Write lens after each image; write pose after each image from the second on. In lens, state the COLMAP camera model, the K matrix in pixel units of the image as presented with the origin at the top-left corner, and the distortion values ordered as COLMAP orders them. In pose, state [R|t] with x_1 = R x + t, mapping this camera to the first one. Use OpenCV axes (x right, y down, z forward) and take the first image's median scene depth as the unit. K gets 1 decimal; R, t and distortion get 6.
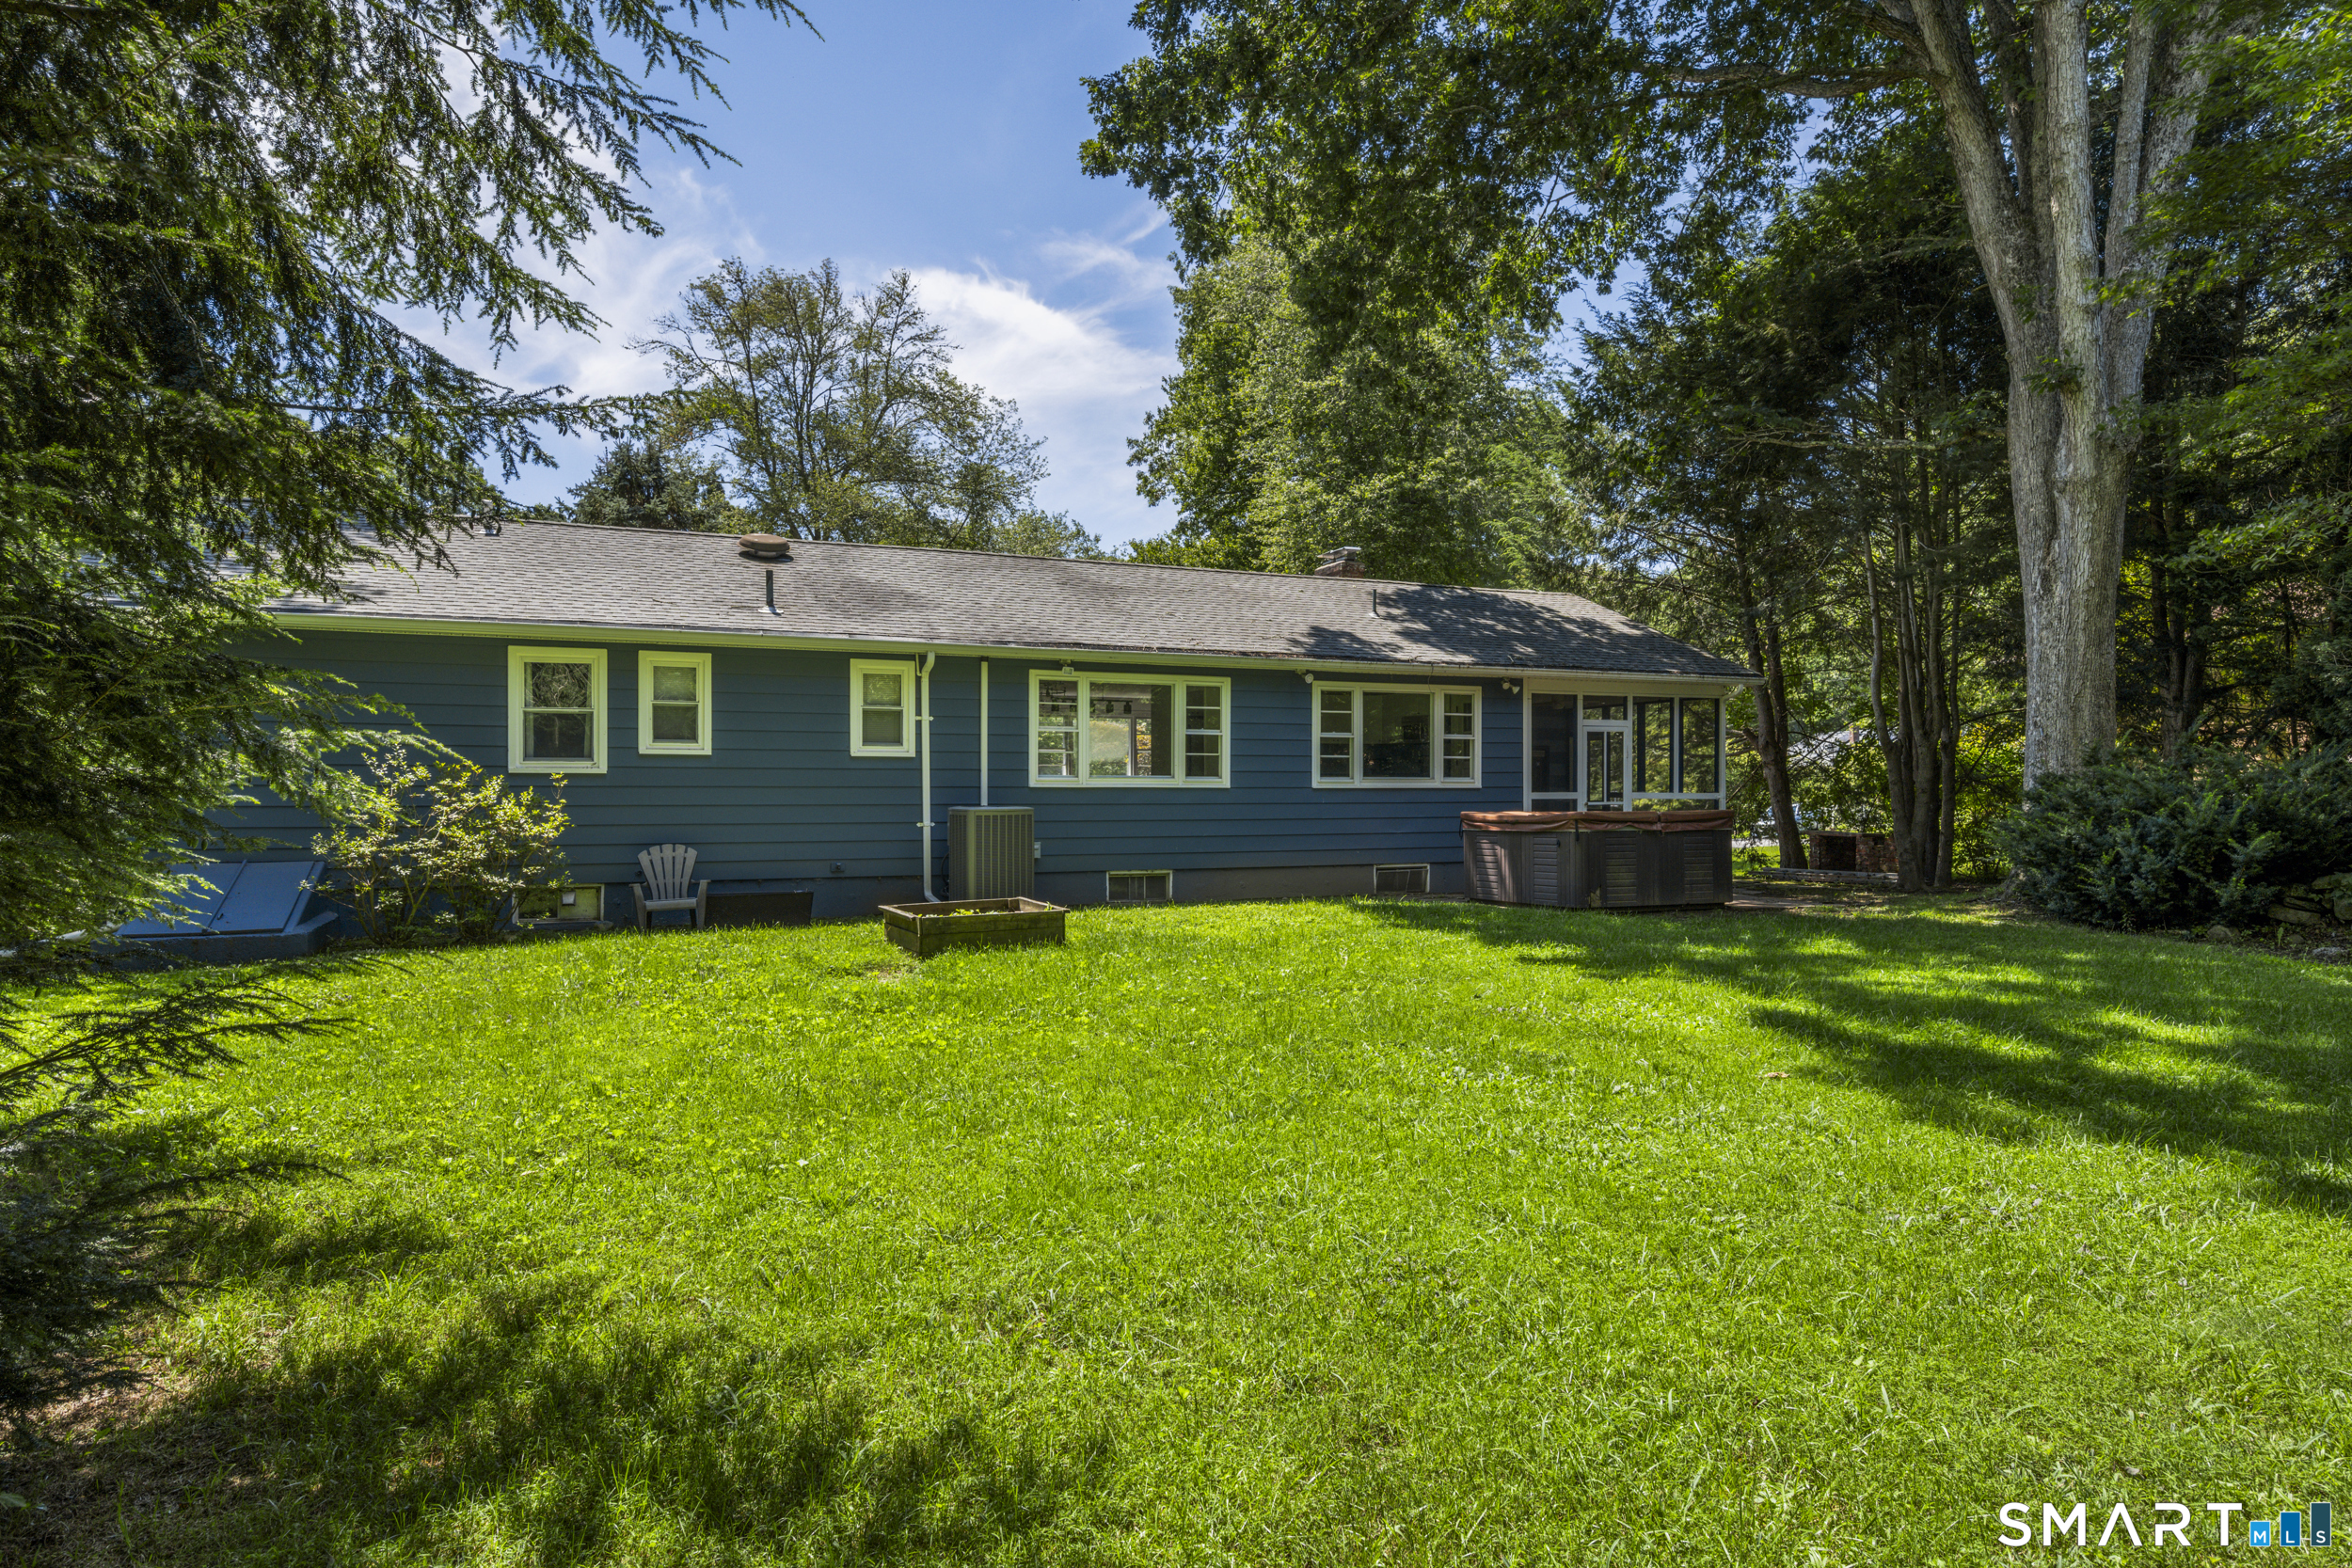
lens RADIAL K [[1323.4, 0, 1171.9], [0, 1323.4, 782.6], [0, 0, 1]] dist [-0.004091, -0.000017]
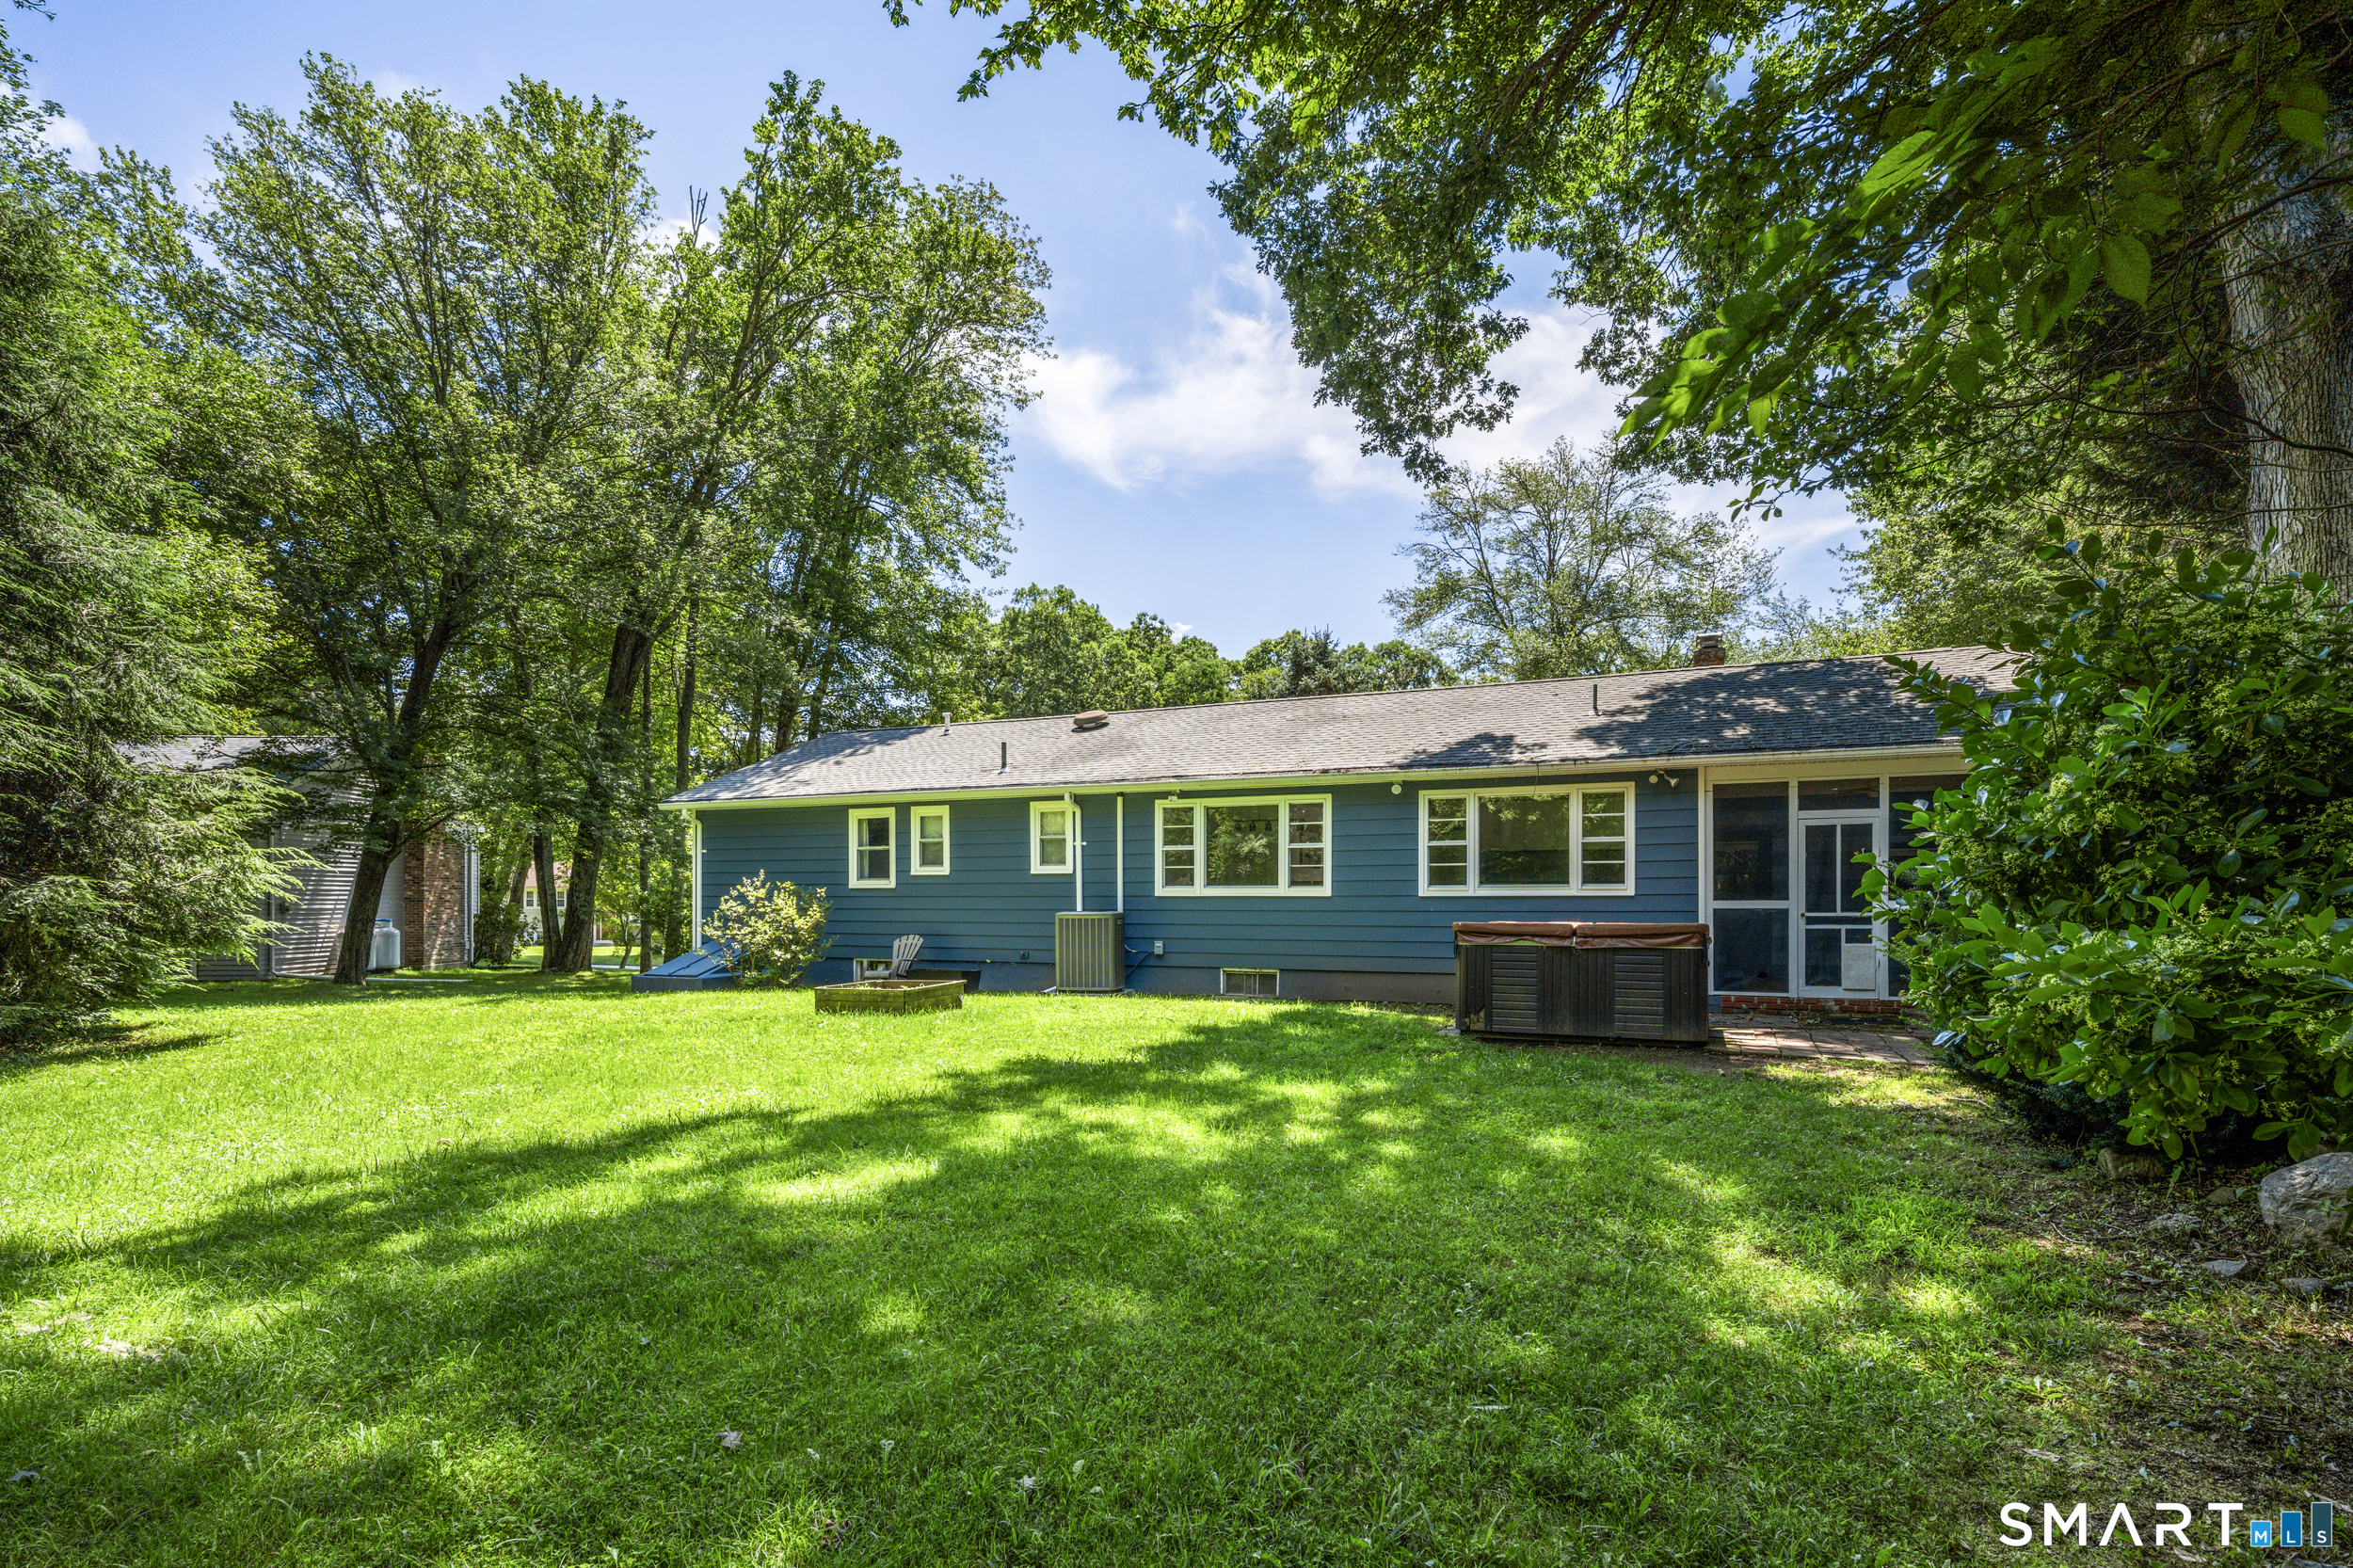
lens RADIAL K [[1102.7, 0, 1182.4], [0, 1102.7, 899.1], [0, 0, 1]] dist [-0.010477, 0.001335]
pose [[0.694874, -0.000017, -0.719131, 0.644916], [0.004878, 0.999977, 0.004690, 0.001474], [0.719115, -0.006767, 0.694858, 0.308651]]
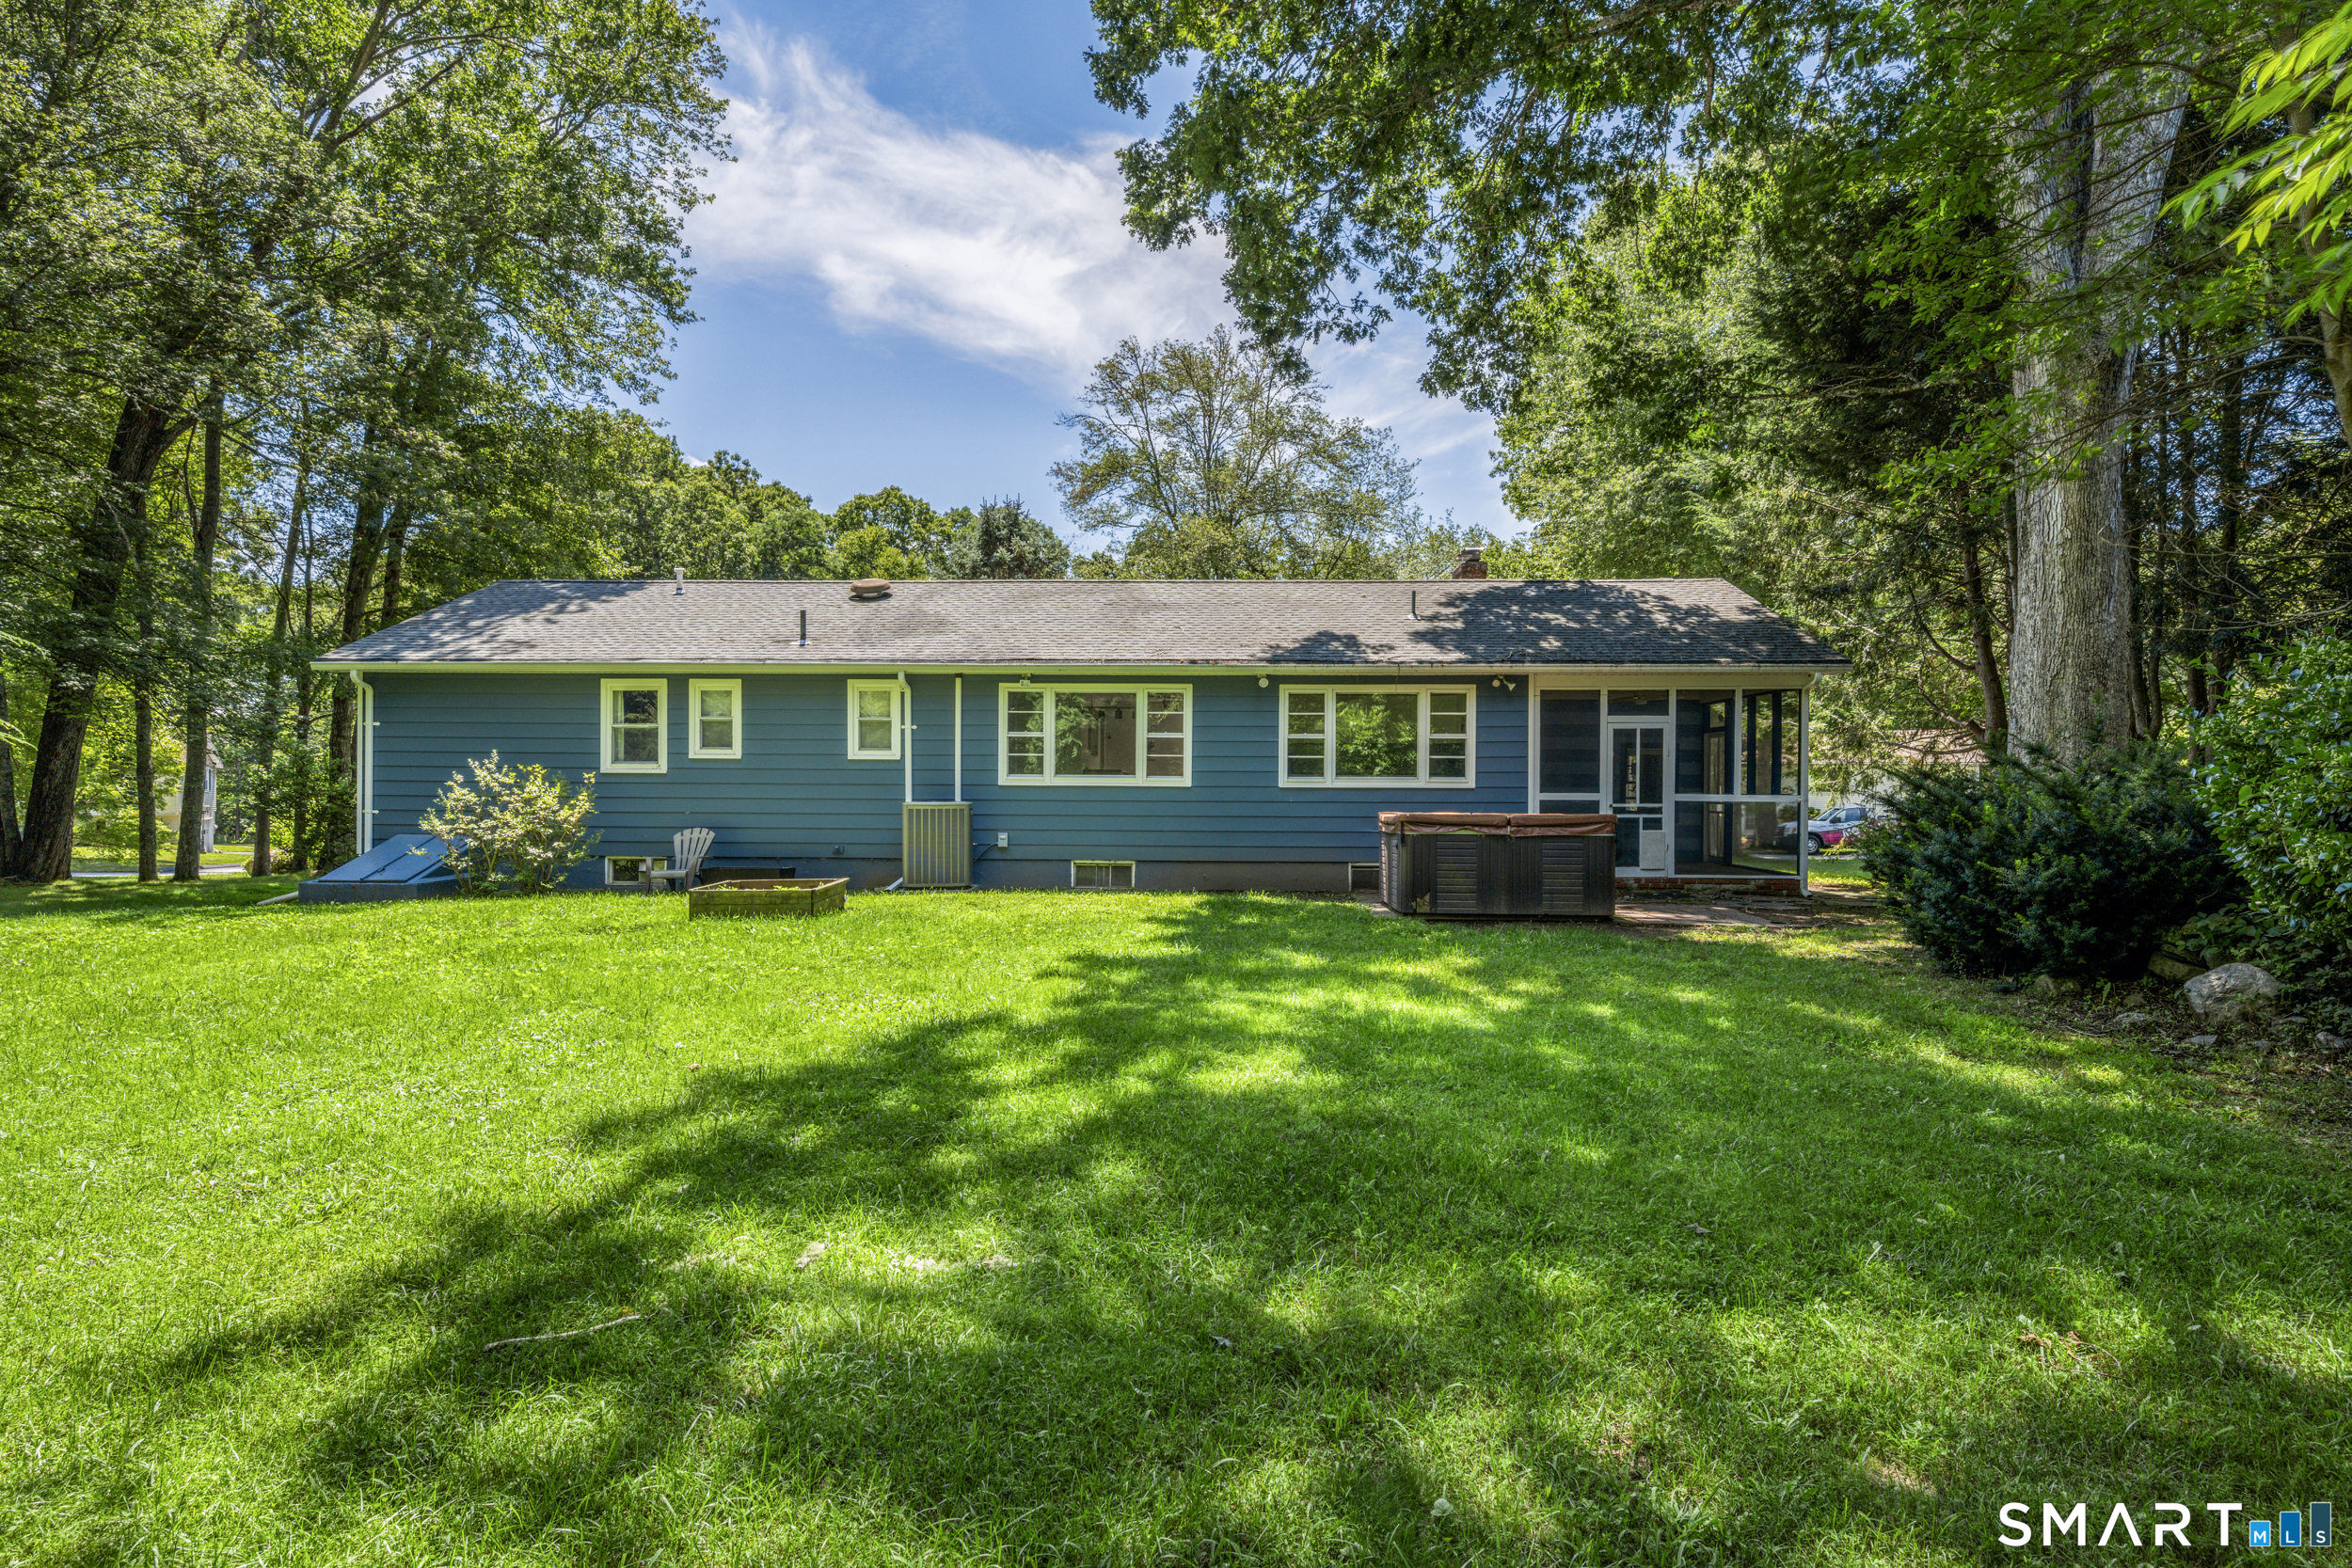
lens RADIAL K [[1201.9, 0, 1179.7], [0, 1201.9, 781.9], [0, 0, 1]] dist [-0.009702, -0.001409]
pose [[0.906973, 0.003947, -0.421171, 0.476139], [-0.003229, 0.999992, 0.002418, -0.002465], [0.421177, -0.000833, 0.906978, 0.117909]]
